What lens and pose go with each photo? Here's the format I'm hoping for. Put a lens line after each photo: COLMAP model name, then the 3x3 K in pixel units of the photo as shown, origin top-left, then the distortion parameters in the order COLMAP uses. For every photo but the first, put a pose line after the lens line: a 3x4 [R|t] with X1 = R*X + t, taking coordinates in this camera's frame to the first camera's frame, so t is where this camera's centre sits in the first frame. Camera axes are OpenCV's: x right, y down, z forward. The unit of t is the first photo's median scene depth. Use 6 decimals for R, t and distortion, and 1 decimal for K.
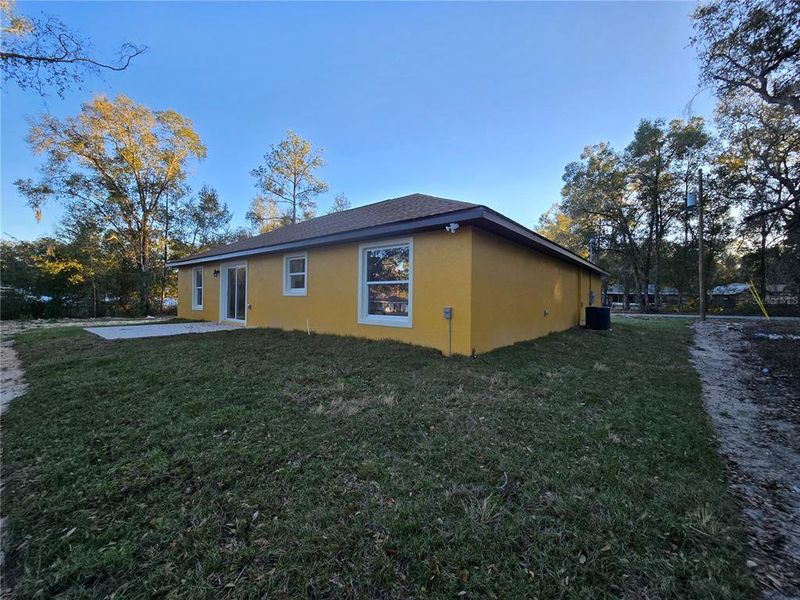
lens RADIAL K [[327.8, 0, 400.1], [0, 327.8, 298.0], [0, 0, 1]] dist [-0.005947, 0.001306]
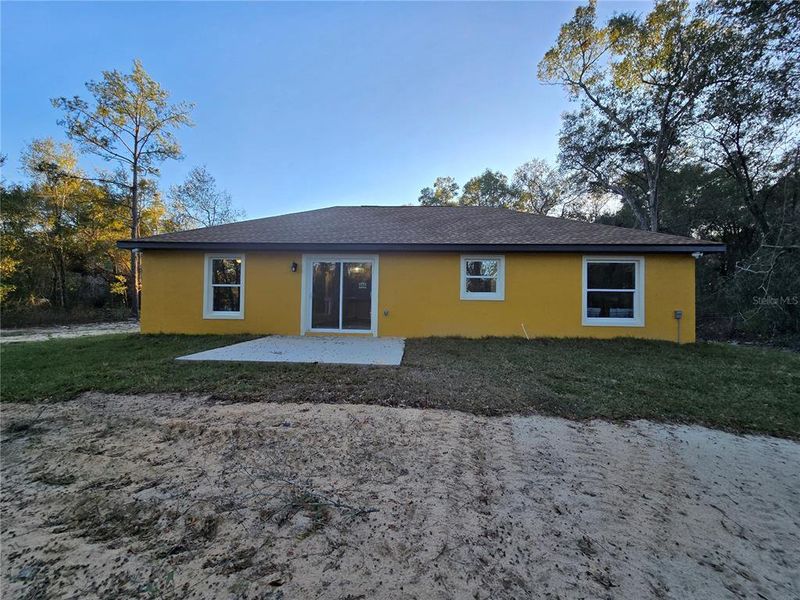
lens RADIAL K [[327.8, 0, 400.1], [0, 327.8, 298.0], [0, 0, 1]] dist [-0.005947, 0.001306]
pose [[0.807065, 0.008750, 0.590397, -0.811514], [-0.005235, 0.999957, -0.007664, -0.003140], [-0.590439, 0.003095, 0.807076, 0.287903]]
